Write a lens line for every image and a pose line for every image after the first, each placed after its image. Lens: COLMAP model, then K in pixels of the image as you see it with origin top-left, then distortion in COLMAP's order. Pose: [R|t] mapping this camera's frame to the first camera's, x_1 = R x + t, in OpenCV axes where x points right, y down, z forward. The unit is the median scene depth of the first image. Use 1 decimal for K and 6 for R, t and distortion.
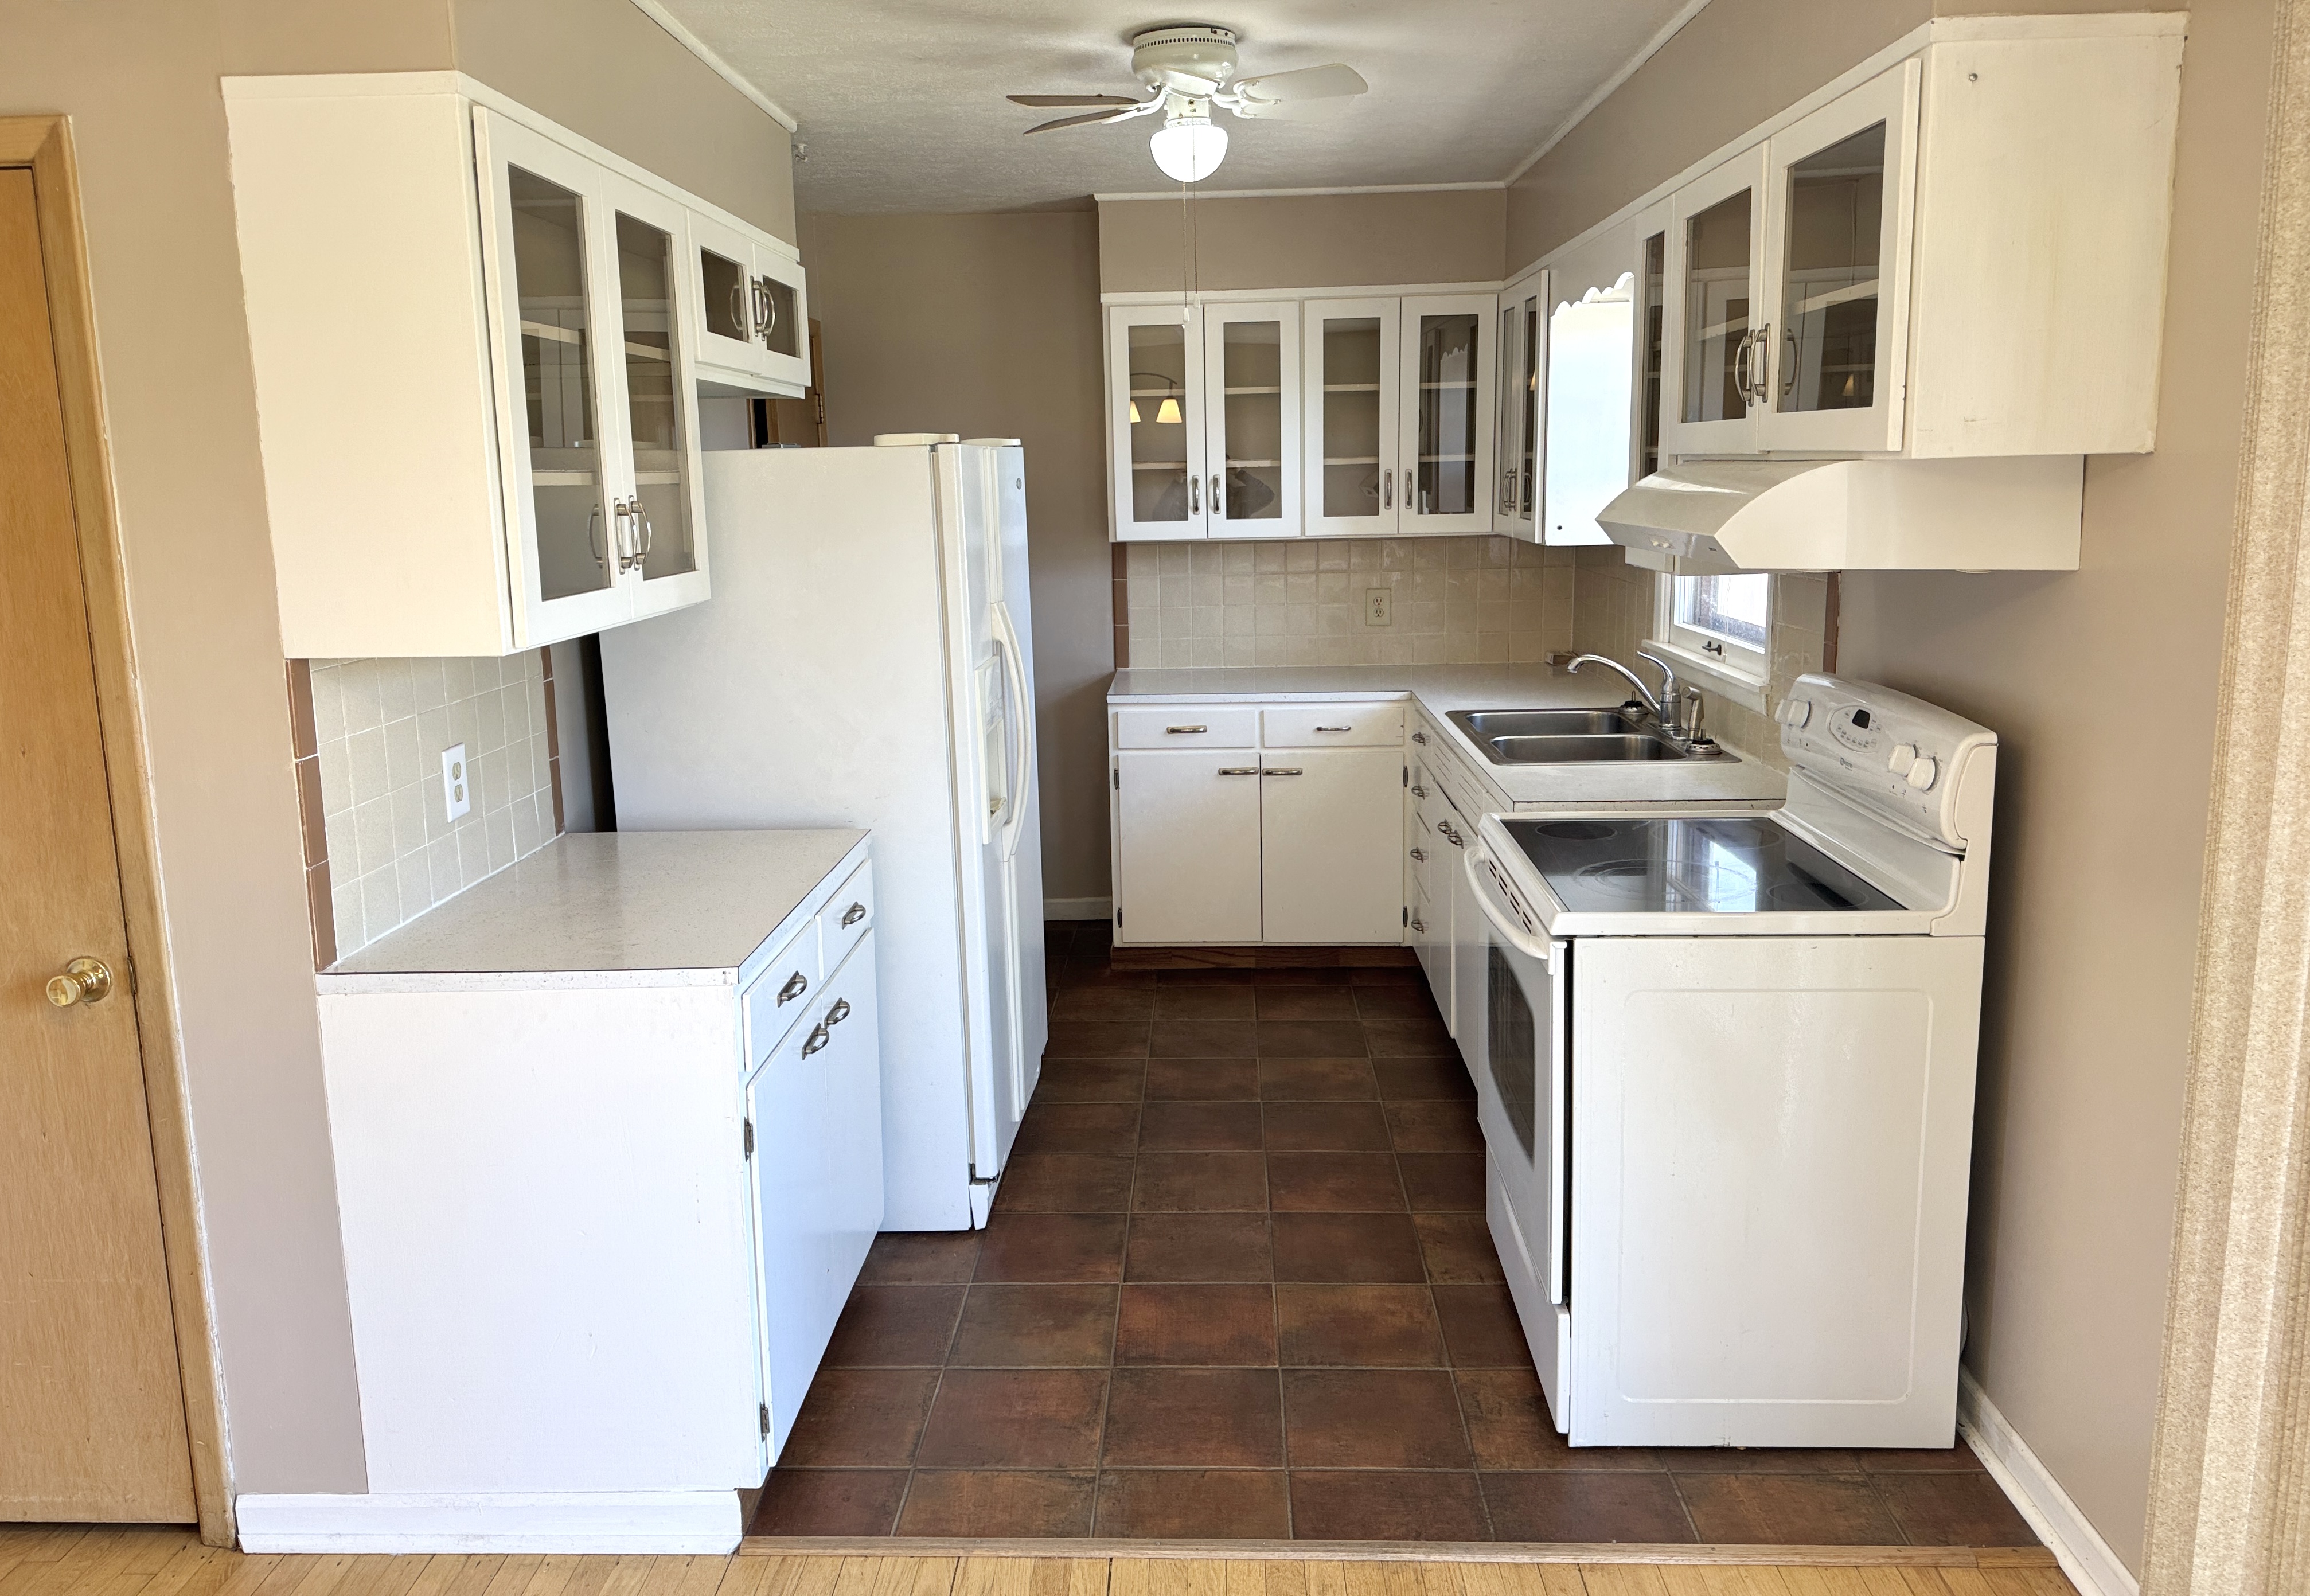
lens RADIAL K [[1619.8, 0, 1155.6], [0, 1619.8, 715.4], [0, 0, 1]] dist [0.003722, 0.001978]
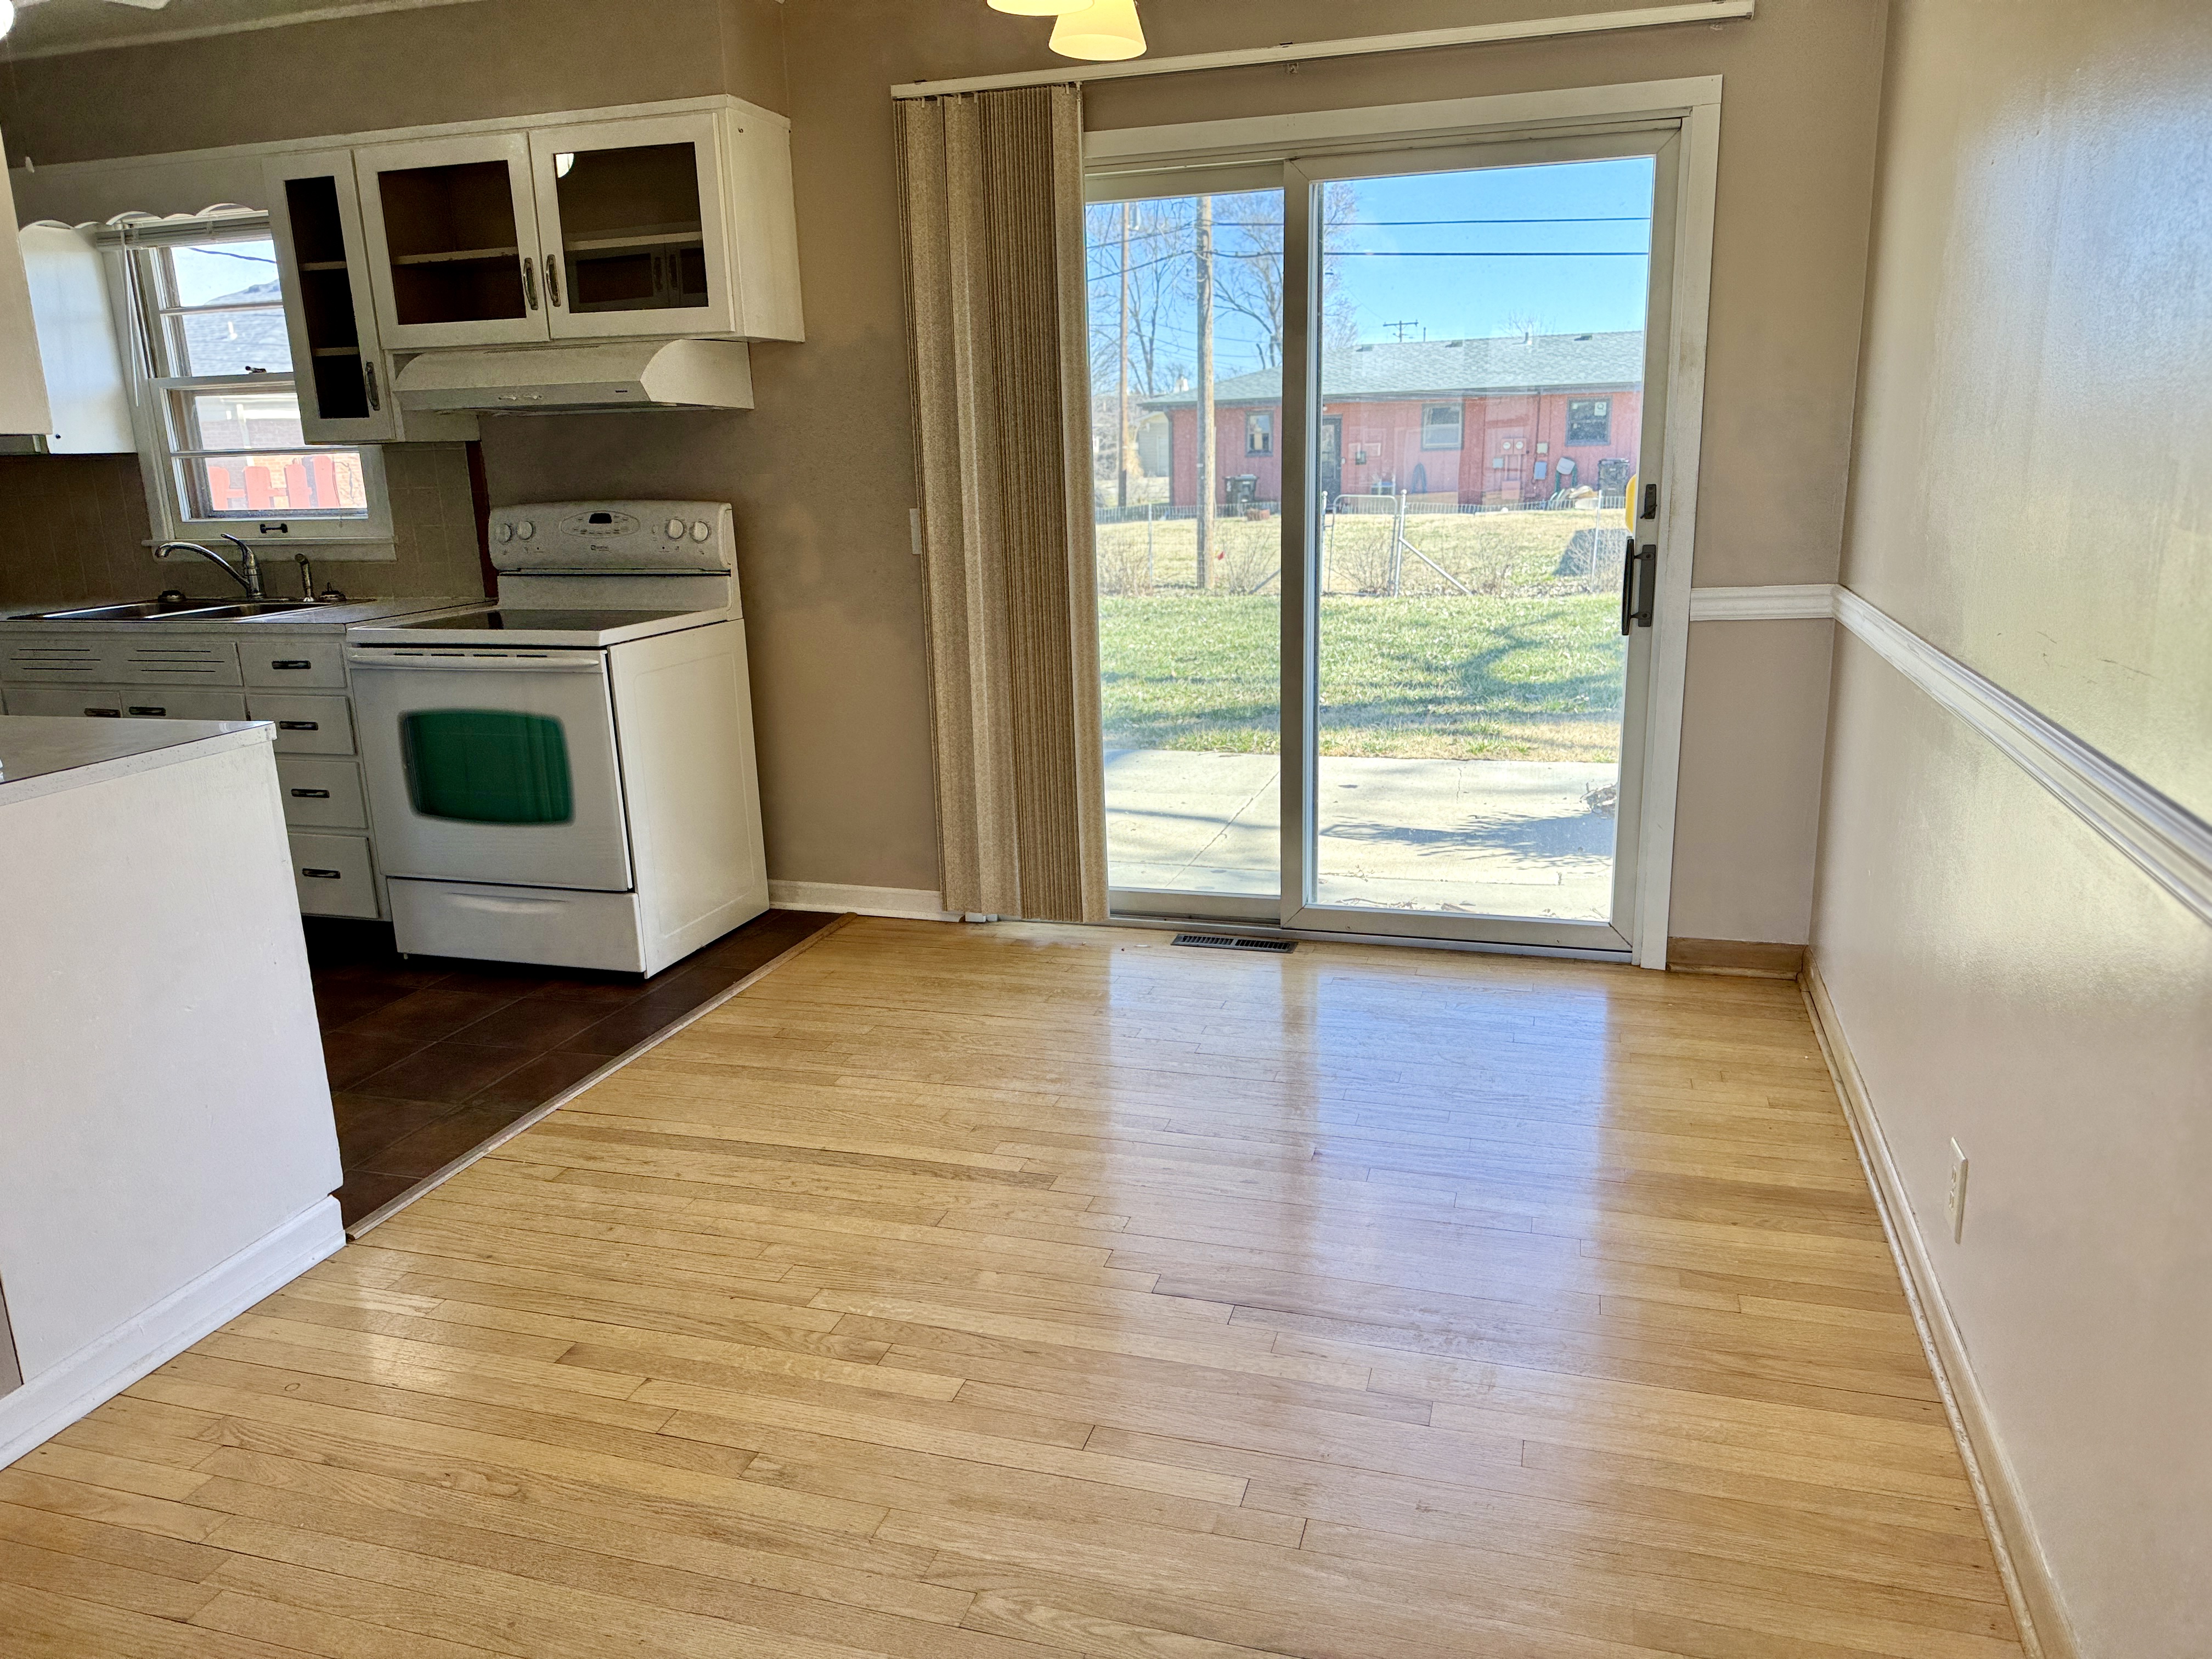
lens RADIAL K [[1559.4, 0, 1110.5], [0, 1559.4, 841.1], [0, 0, 1]] dist [0.072547, -0.135613]
pose [[0.260247, -0.226794, 0.938529, -1.103191], [0.166858, 0.967962, 0.187638, 0.117788], [-0.951015, 0.107769, 0.289752, 0.122415]]
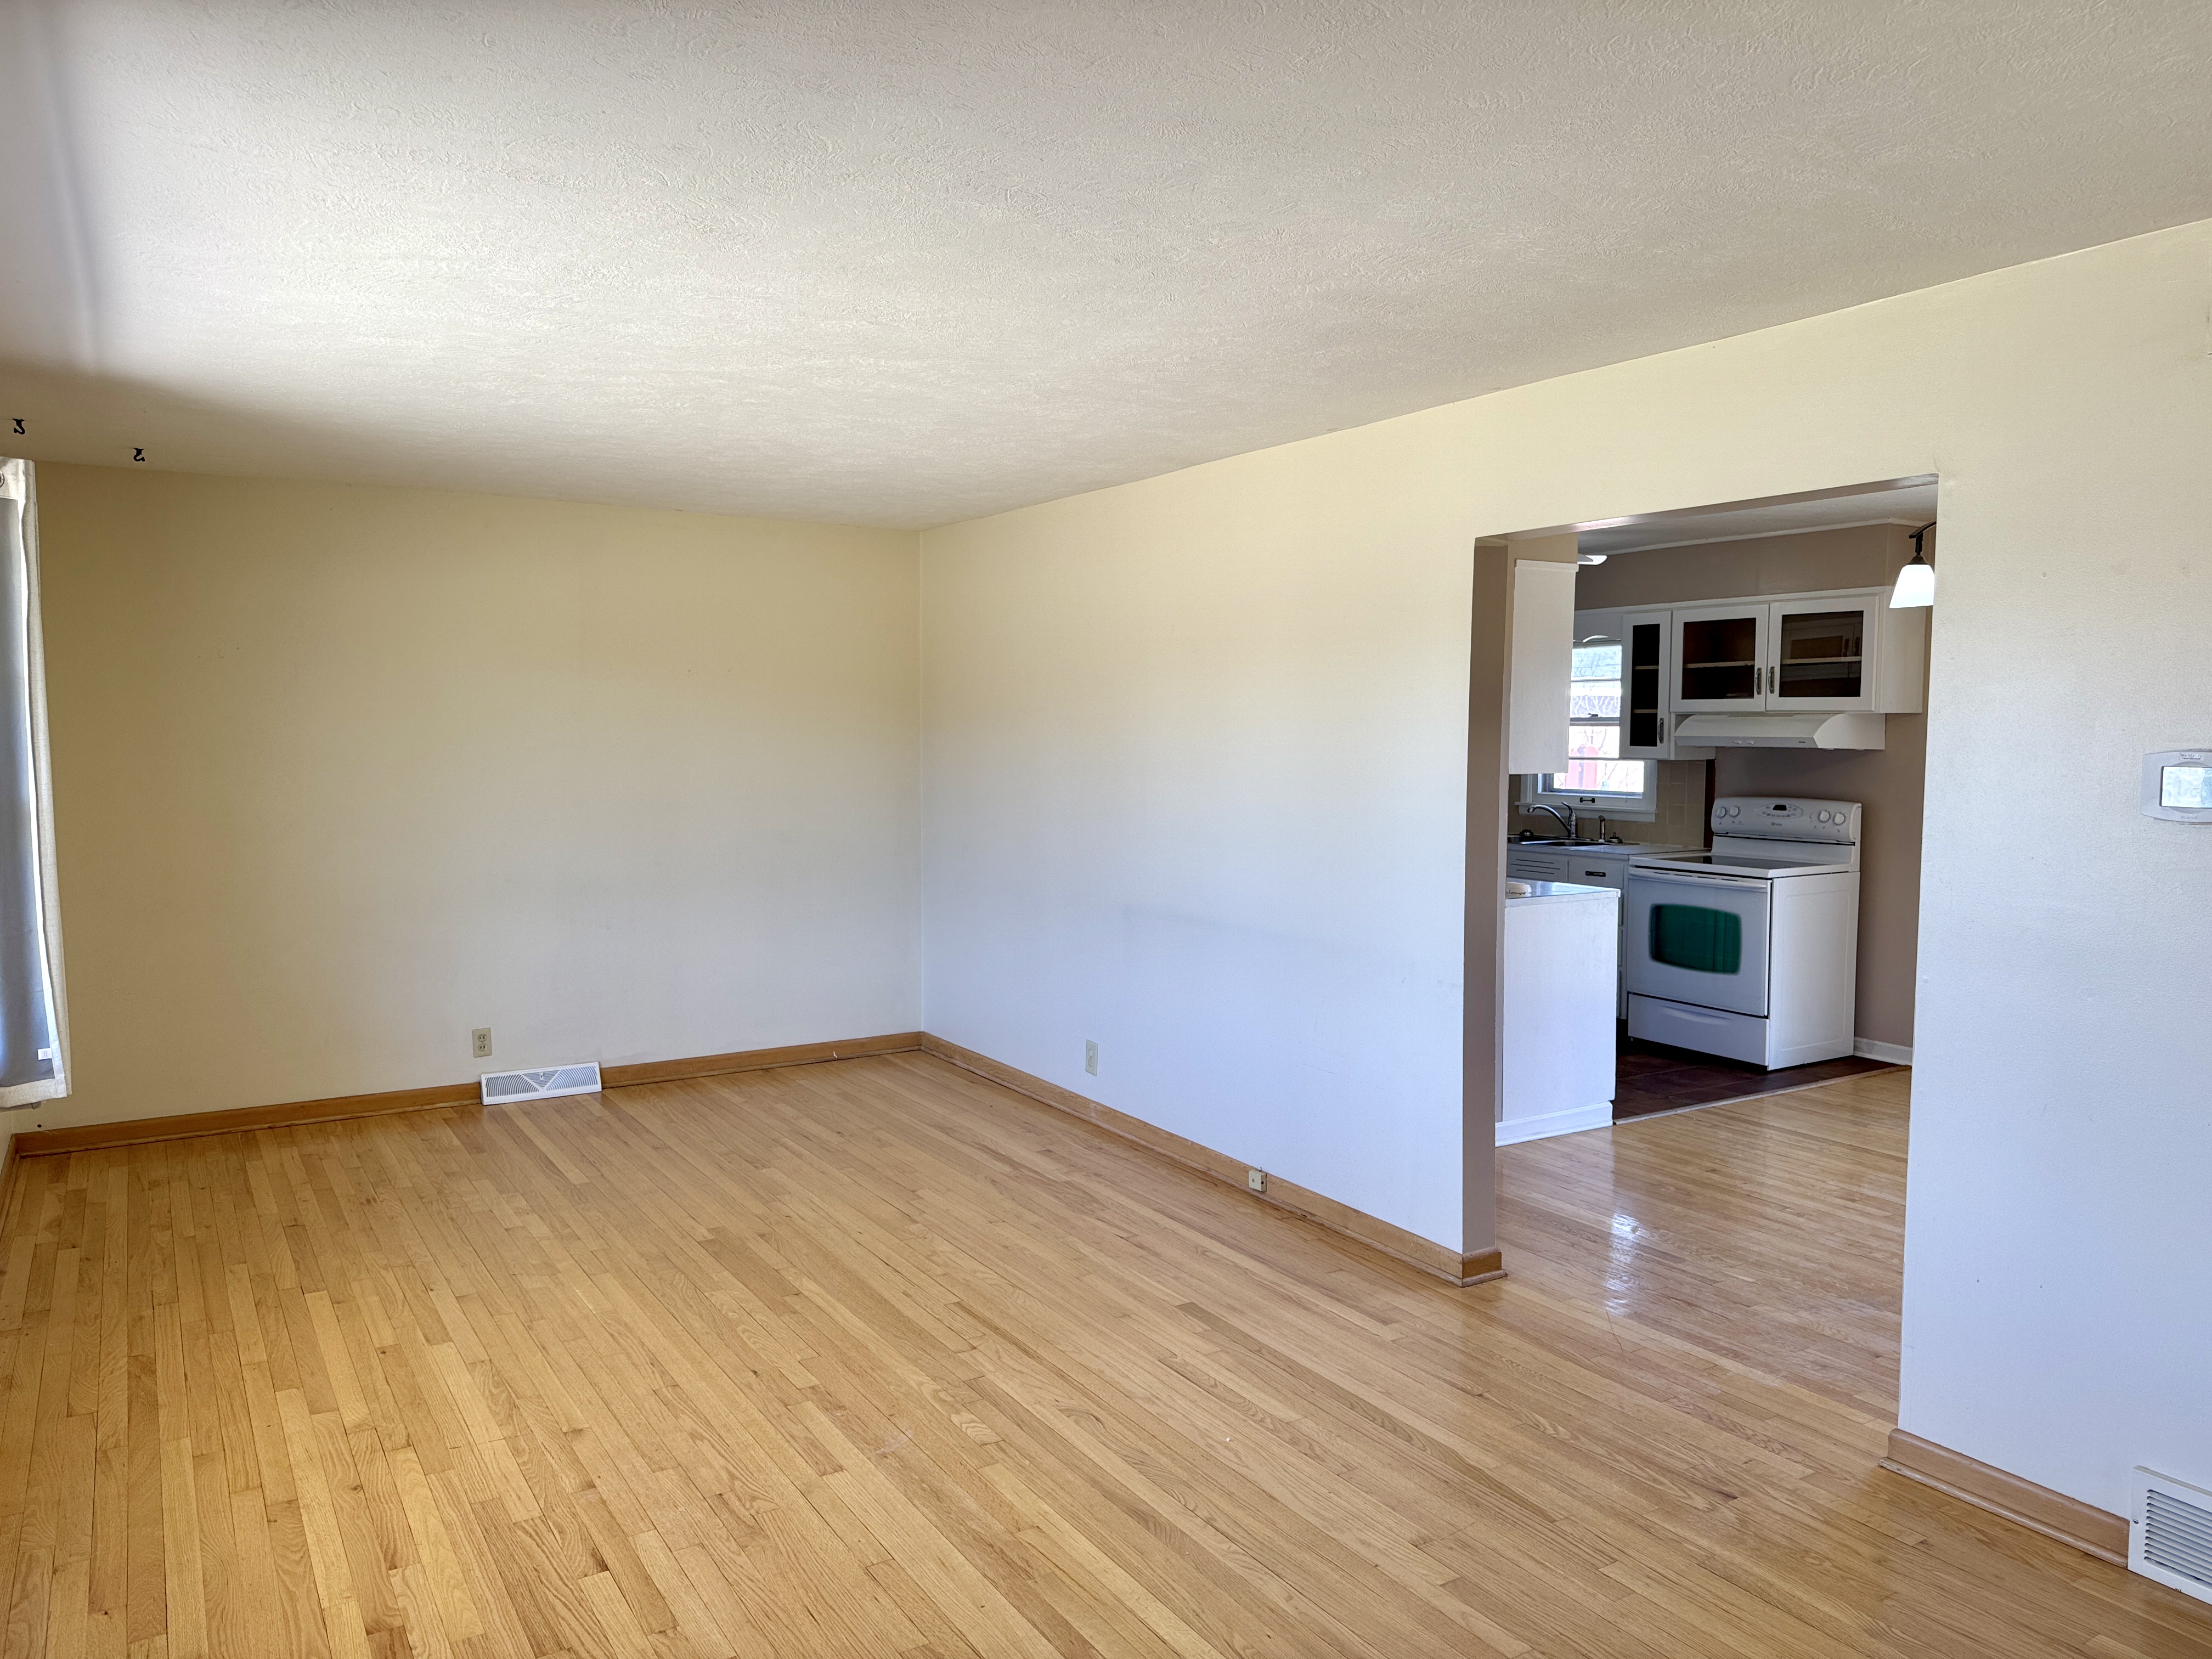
lens RADIAL K [[1559.4, 0, 1110.5], [0, 1559.4, 841.1], [0, 0, 1]] dist [0.072547, -0.135613]
pose [[0.828442, -0.020597, 0.559696, -2.298272], [0.065426, 0.996041, -0.060186, 0.165907], [-0.556241, 0.086480, 0.826509, -0.655085]]
